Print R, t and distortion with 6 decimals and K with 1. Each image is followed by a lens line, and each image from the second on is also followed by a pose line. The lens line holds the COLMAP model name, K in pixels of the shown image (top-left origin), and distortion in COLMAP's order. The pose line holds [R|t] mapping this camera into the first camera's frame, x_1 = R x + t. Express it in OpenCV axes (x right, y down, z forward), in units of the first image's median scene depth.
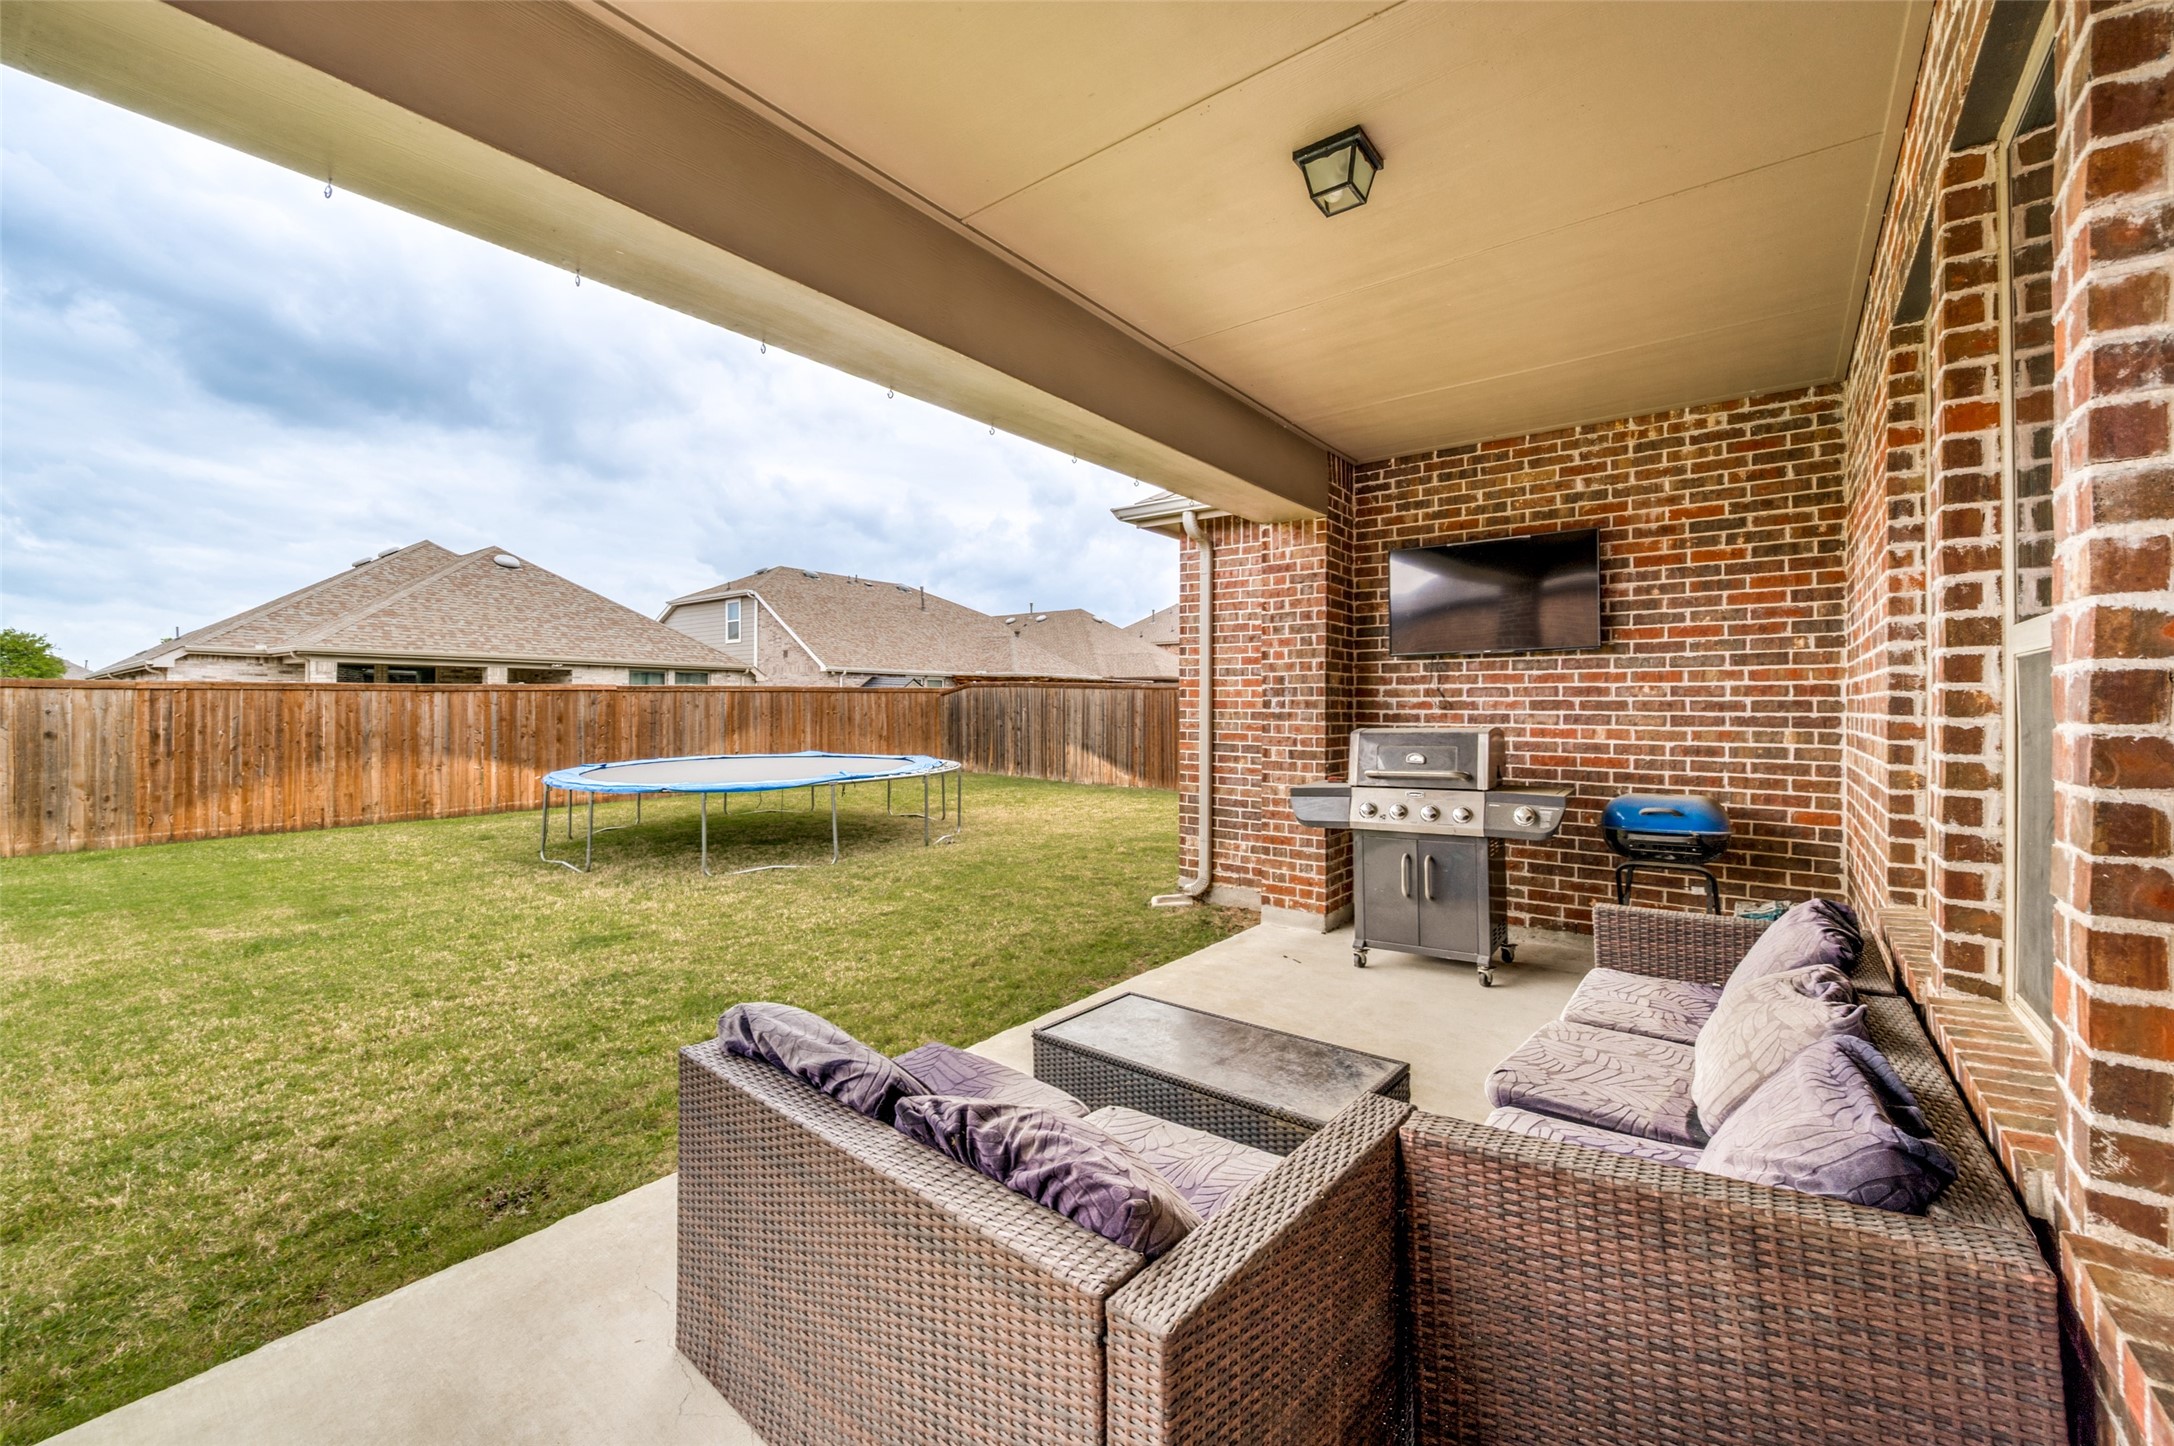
lens RADIAL K [[868.6, 0, 1100.5], [0, 868.6, 709.4], [0, 0, 1]] dist [-0.000428, 0.000233]
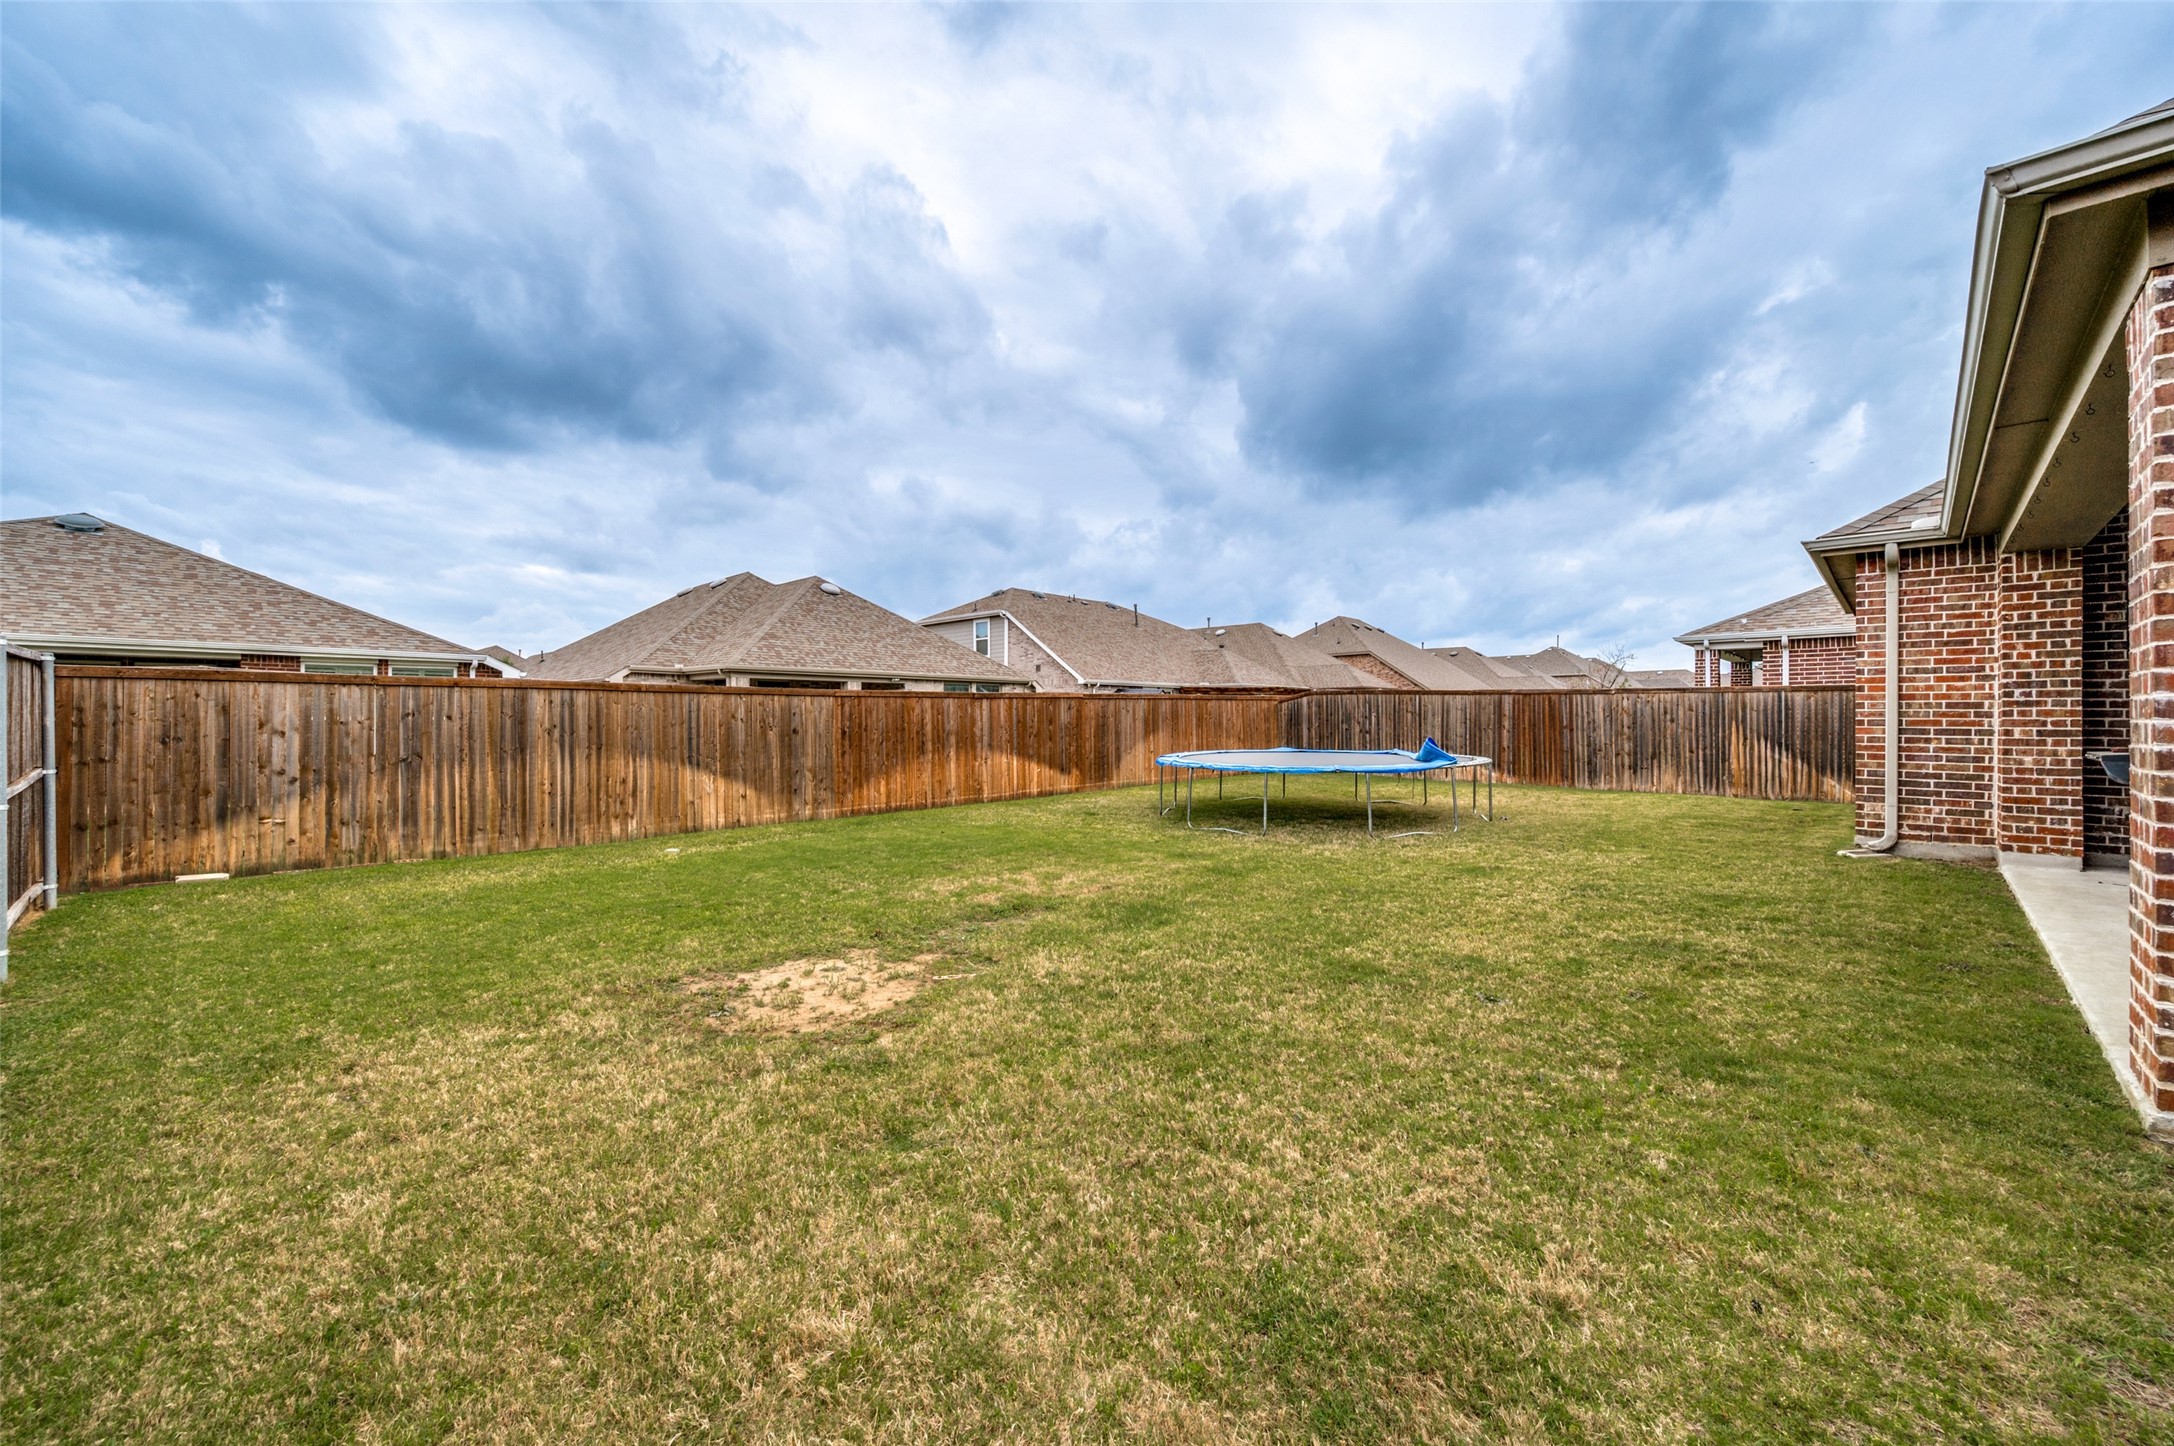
lens RADIAL K [[868.6, 0, 1078.5], [0, 868.6, 725.5], [0, 0, 1]] dist [-0.000428, 0.000233]
pose [[0.994288, -0.003668, -0.106666, -0.634796], [0.003902, 0.999990, 0.001986, 0.019651], [0.106657, -0.002391, 0.994293, -0.255084]]
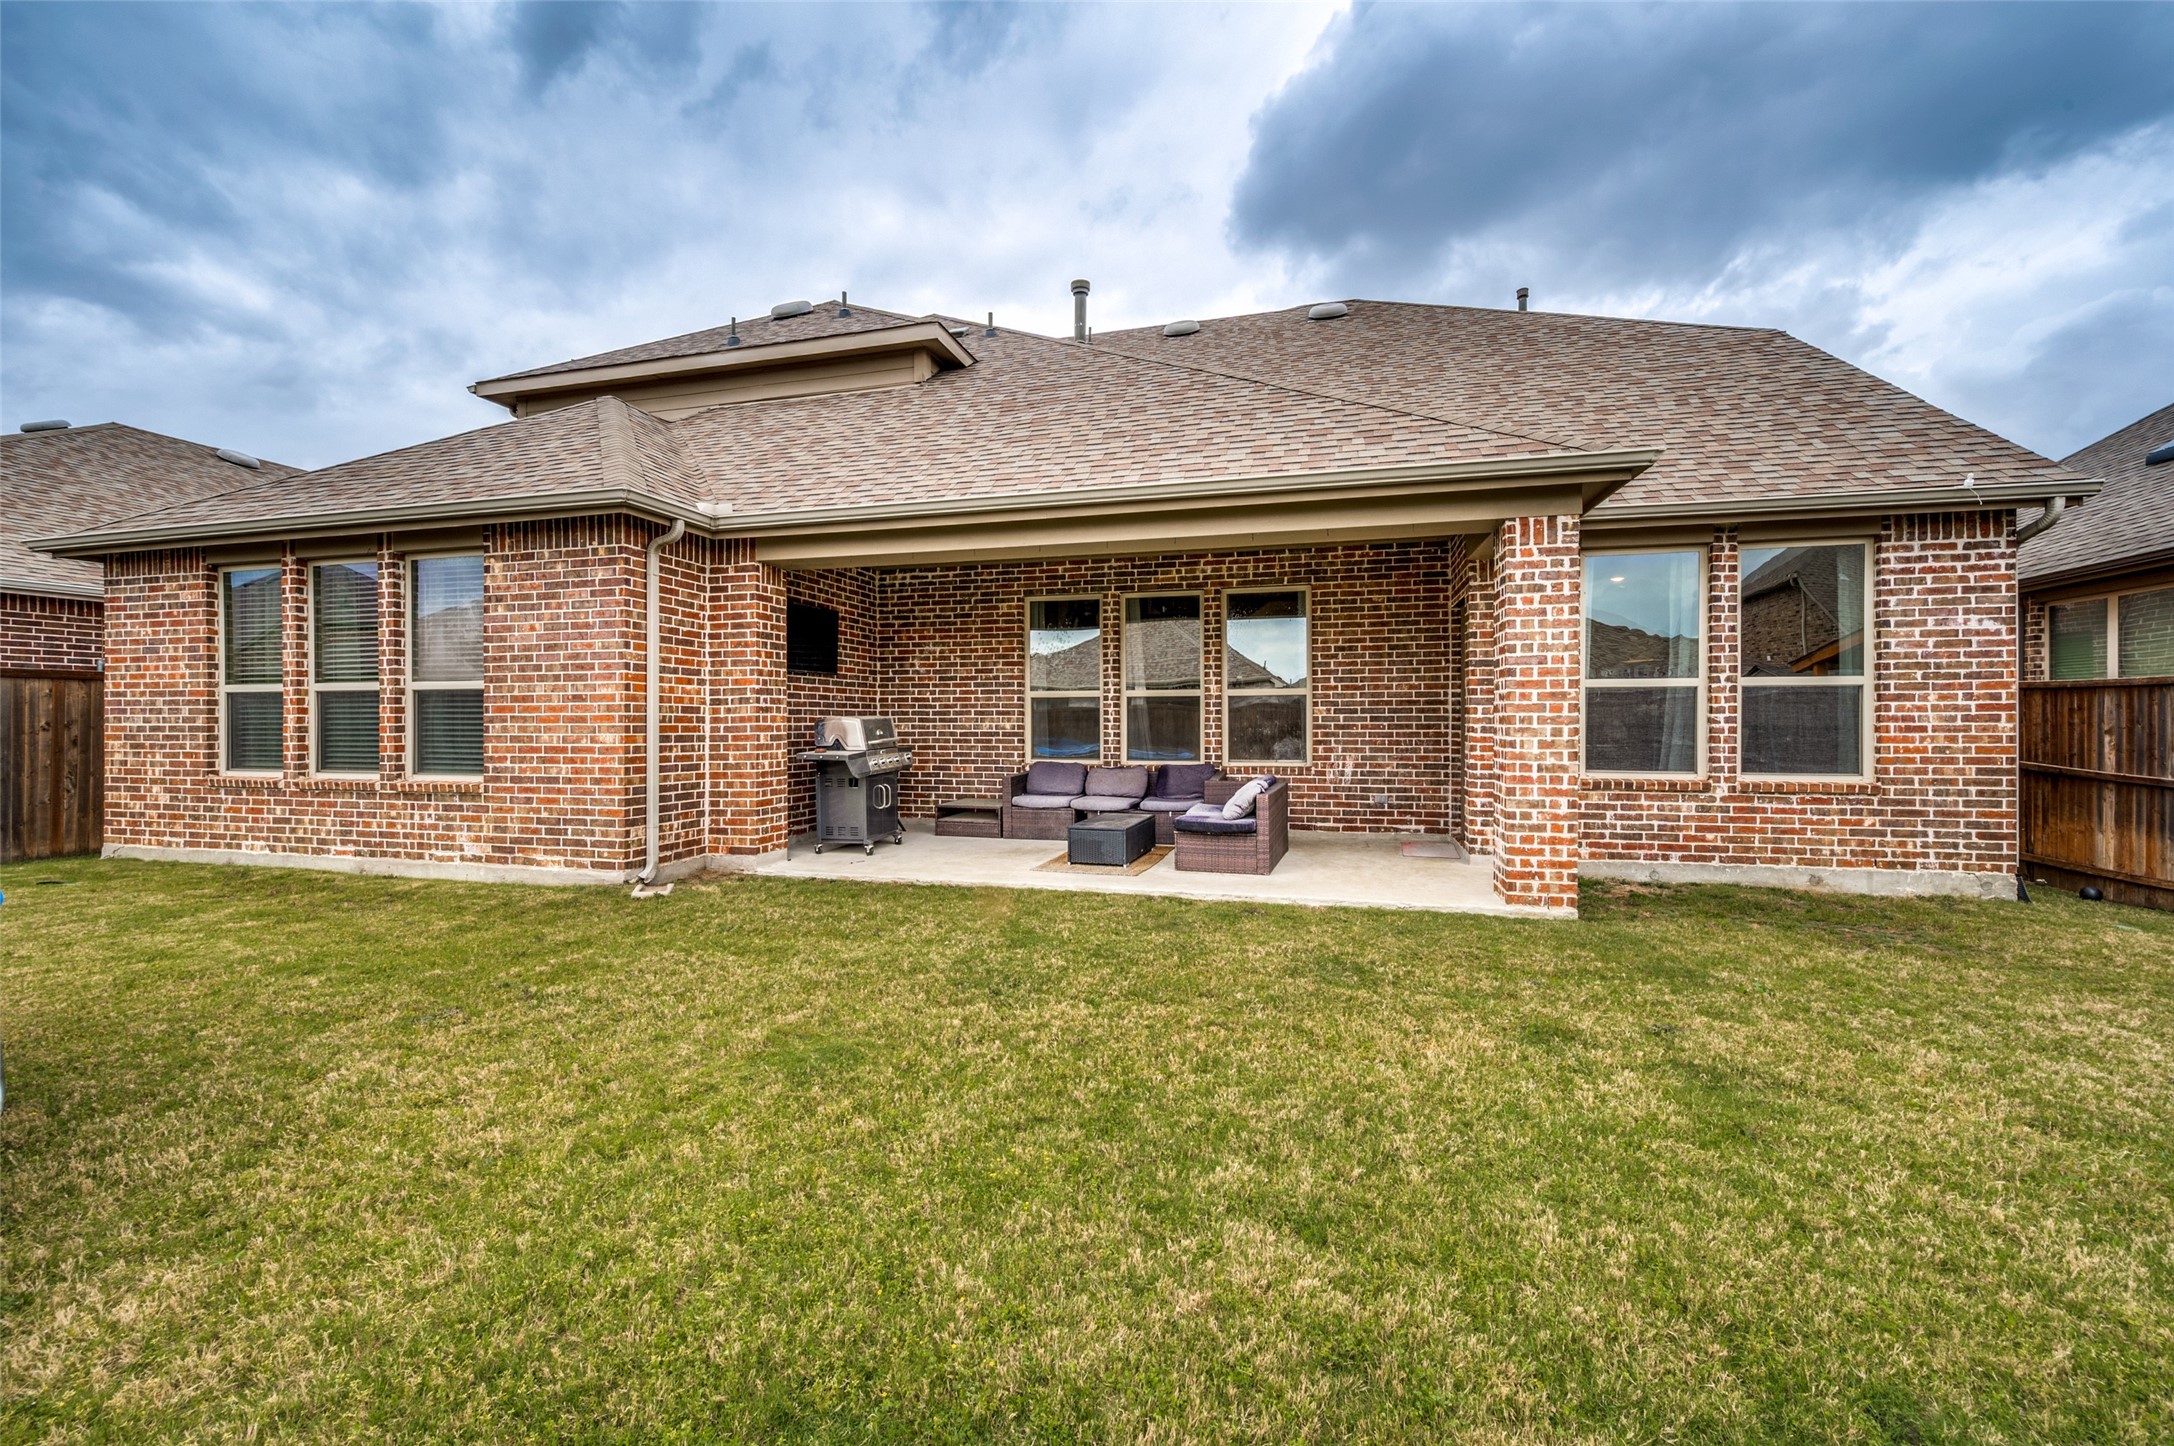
lens RADIAL K [[868.6, 0, 1090.5], [0, 868.6, 718.0], [0, 0, 1]] dist [-0.000428, 0.000233]
pose [[-0.360811, -0.000001, 0.932639, -0.740851], [0.001646, 0.999998, 0.000638, 0.012597], [-0.932637, 0.001765, -0.360811, 0.618219]]
